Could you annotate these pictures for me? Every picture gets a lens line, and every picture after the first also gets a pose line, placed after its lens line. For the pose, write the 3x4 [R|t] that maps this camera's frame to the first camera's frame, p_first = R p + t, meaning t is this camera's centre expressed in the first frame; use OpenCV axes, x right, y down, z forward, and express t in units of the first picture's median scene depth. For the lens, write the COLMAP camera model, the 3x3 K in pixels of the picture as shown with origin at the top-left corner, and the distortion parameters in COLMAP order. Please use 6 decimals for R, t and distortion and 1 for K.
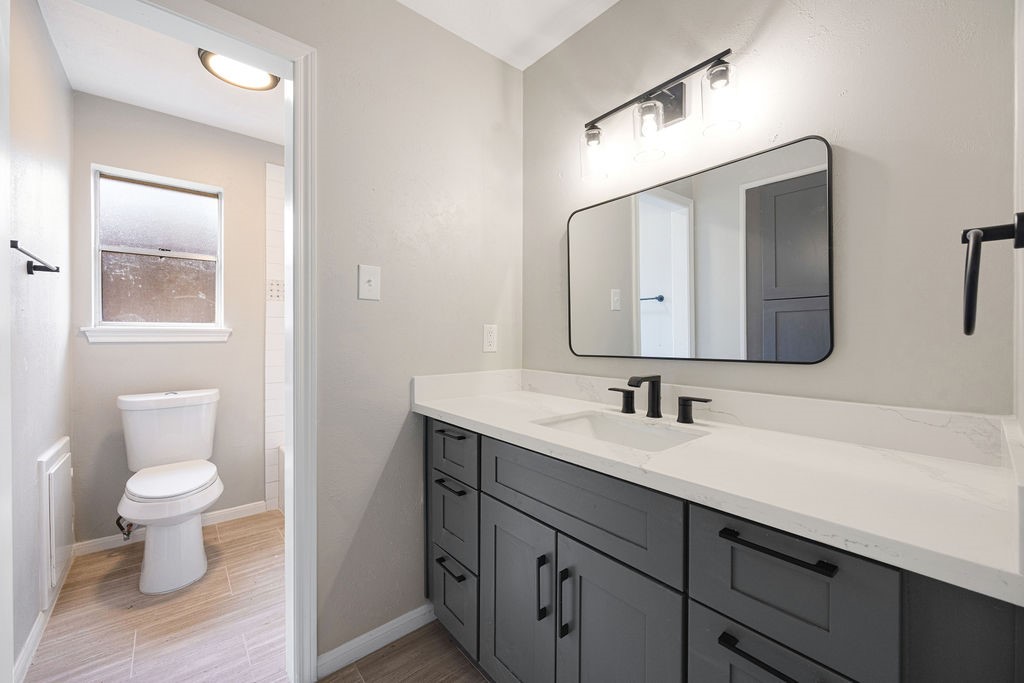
lens RADIAL K [[403.0, 0, 511.2], [0, 403.0, 335.8], [0, 0, 1]] dist [-0.004054, 0.000578]
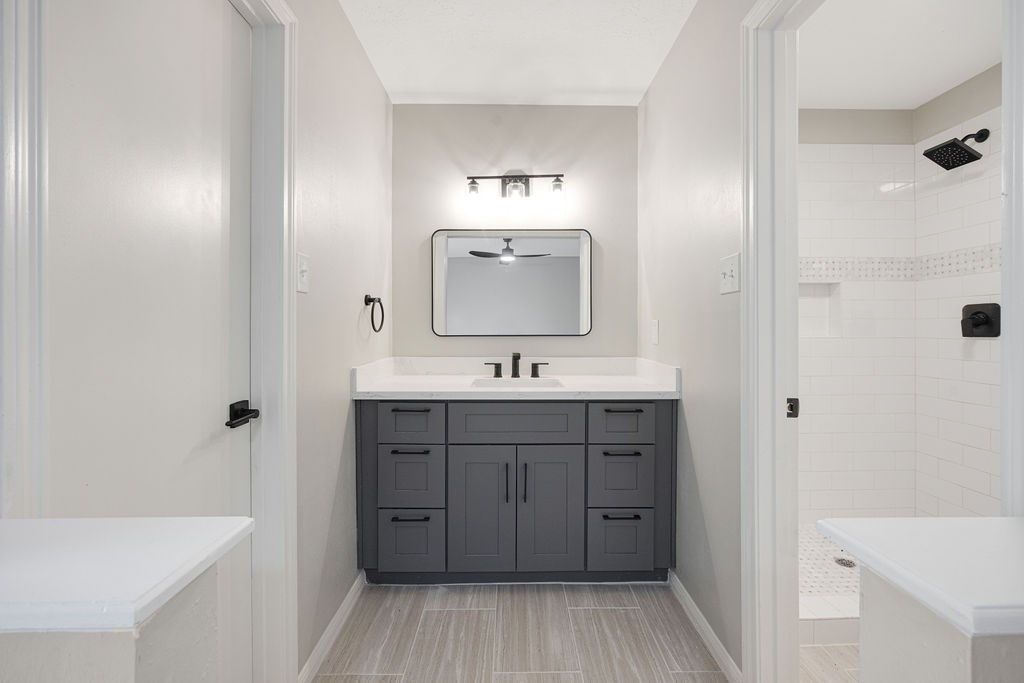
lens RADIAL K [[403.0, 0, 511.2], [0, 403.0, 335.8], [0, 0, 1]] dist [-0.004054, 0.000578]
pose [[0.634322, -0.026241, 0.772623, -0.881741], [0.012026, 0.999638, 0.024077, -0.004264], [-0.772975, -0.005981, 0.634408, -0.013703]]
